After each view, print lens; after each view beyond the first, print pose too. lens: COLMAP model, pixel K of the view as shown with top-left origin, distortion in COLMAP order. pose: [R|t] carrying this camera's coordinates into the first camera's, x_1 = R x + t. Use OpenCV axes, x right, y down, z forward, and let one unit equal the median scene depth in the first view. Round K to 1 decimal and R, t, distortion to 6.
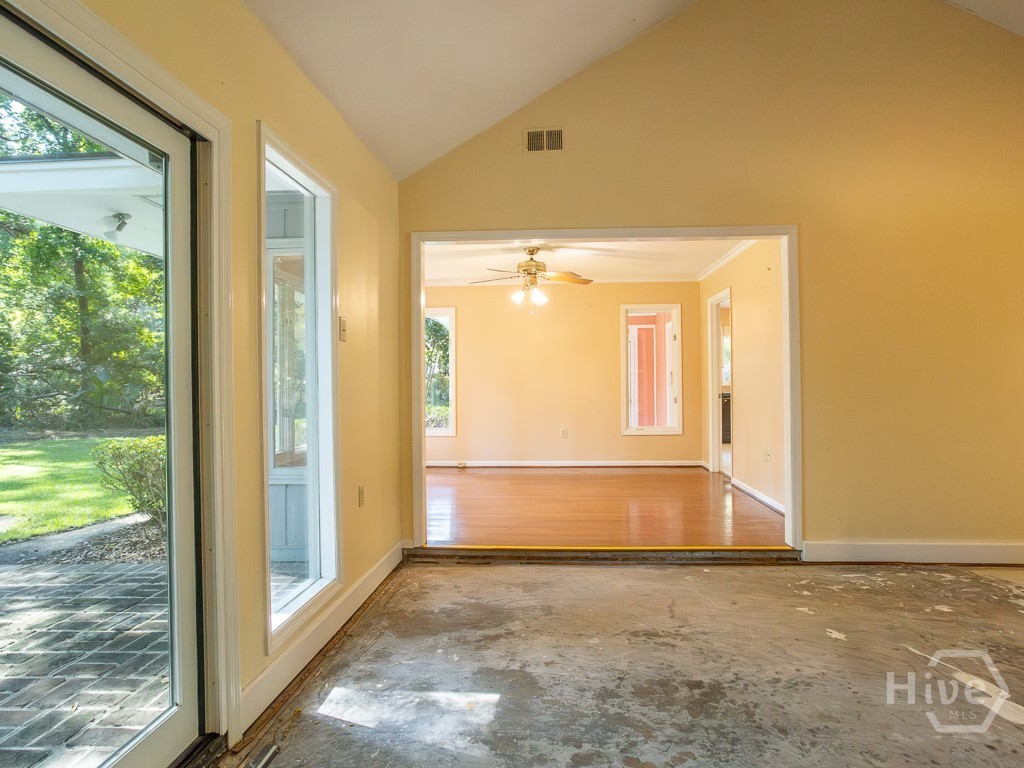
lens RADIAL K [[569.2, 0, 512.0], [0, 569.2, 384.0], [0, 0, 1]] dist [-0.066526, 0.045864]
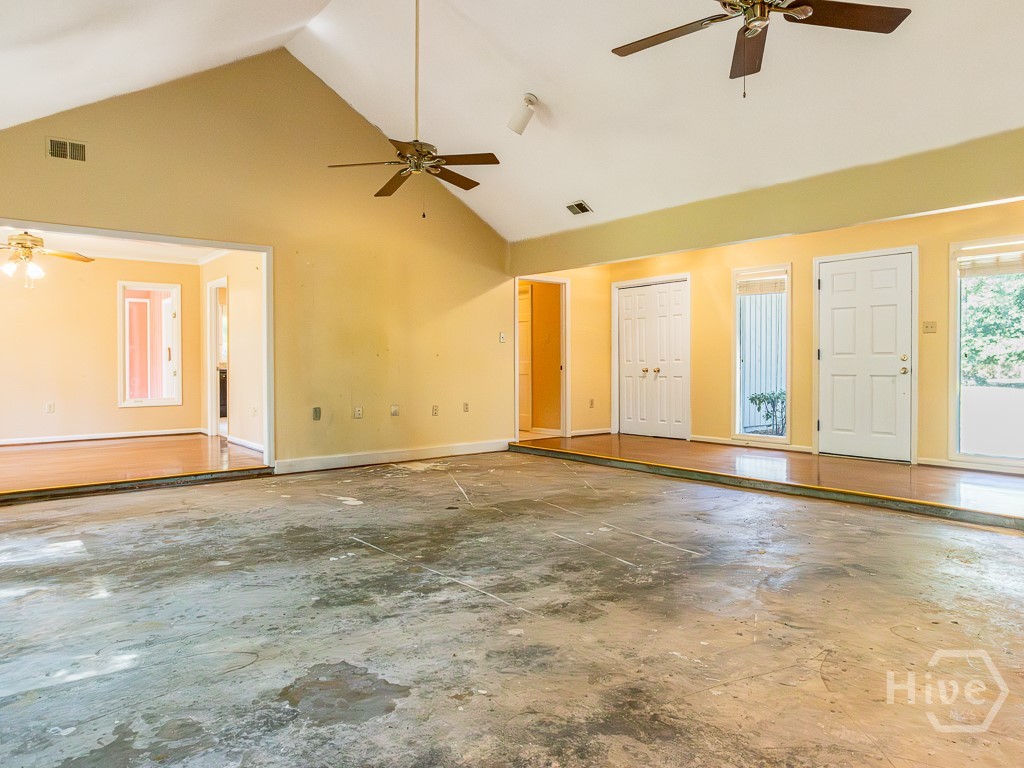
lens RADIAL K [[677.5, 0, 512.7], [0, 677.5, 365.1], [0, 0, 1]] dist [-0.003835, 0.006276]
pose [[0.723401, 0.002333, 0.690424, -0.173476], [-0.001065, 0.999997, -0.002264, 0.018978], [-0.690427, 0.000902, 0.723401, -0.481694]]
